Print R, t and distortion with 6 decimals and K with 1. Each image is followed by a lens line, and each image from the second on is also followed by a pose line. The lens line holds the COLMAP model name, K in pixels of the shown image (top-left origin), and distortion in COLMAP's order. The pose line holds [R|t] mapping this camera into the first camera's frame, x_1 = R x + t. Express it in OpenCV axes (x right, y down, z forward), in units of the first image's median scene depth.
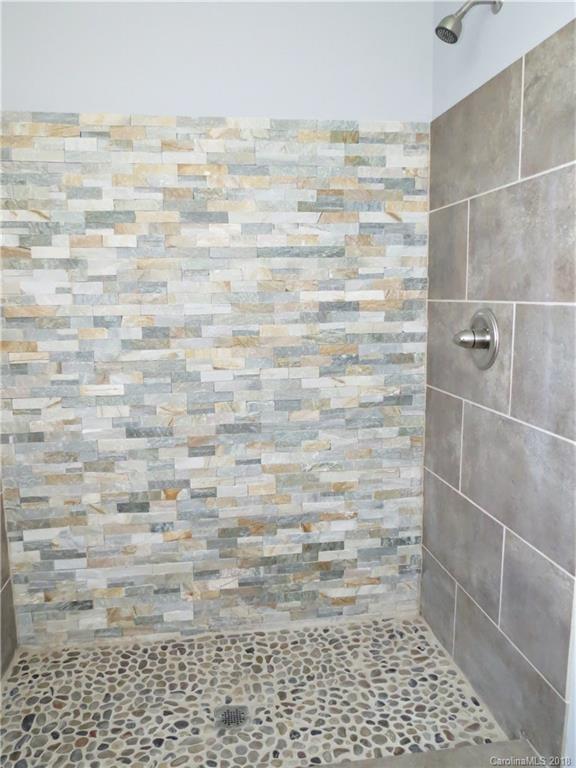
lens RADIAL K [[538.0, 0, 248.2], [0, 538.0, 364.3], [0, 0, 1]] dist [-0.026064, 0.000861]
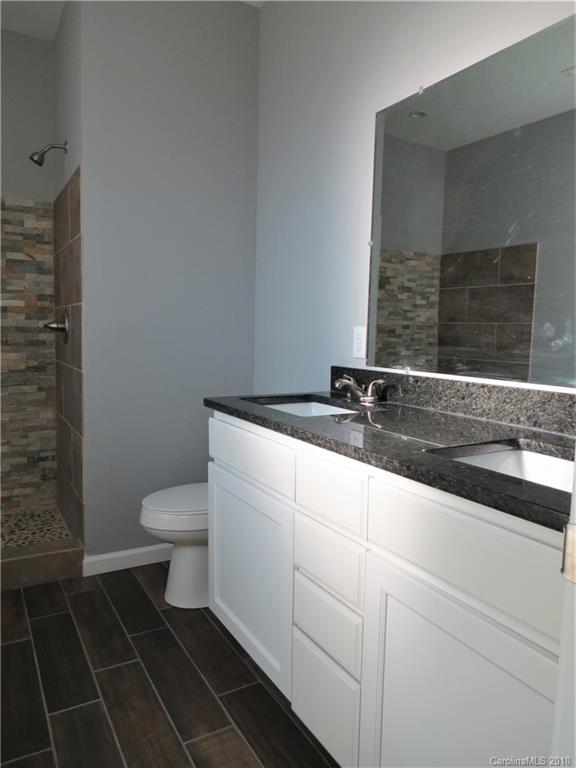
lens RADIAL K [[547.9, 0, 280.0], [0, 547.9, 376.3], [0, 0, 1]] dist [-0.027593, 0.010902]
pose [[0.926052, 0.002343, 0.377389, 0.356802], [0.015469, 0.998905, -0.044160, 0.182419], [-0.377079, 0.046732, 0.925001, -0.838218]]
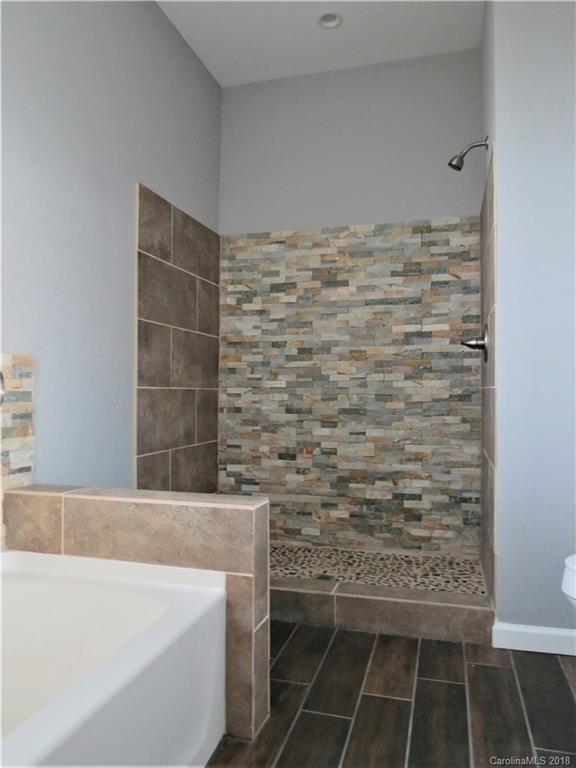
lens RADIAL K [[547.9, 0, 312.9], [0, 547.9, 393.1], [0, 0, 1]] dist [-0.027593, 0.010902]
pose [[0.924154, 0.011356, -0.381850, 0.500650], [-0.066056, 0.989252, -0.130448, 0.289011], [0.376265, 0.145778, 0.914972, -0.540819]]
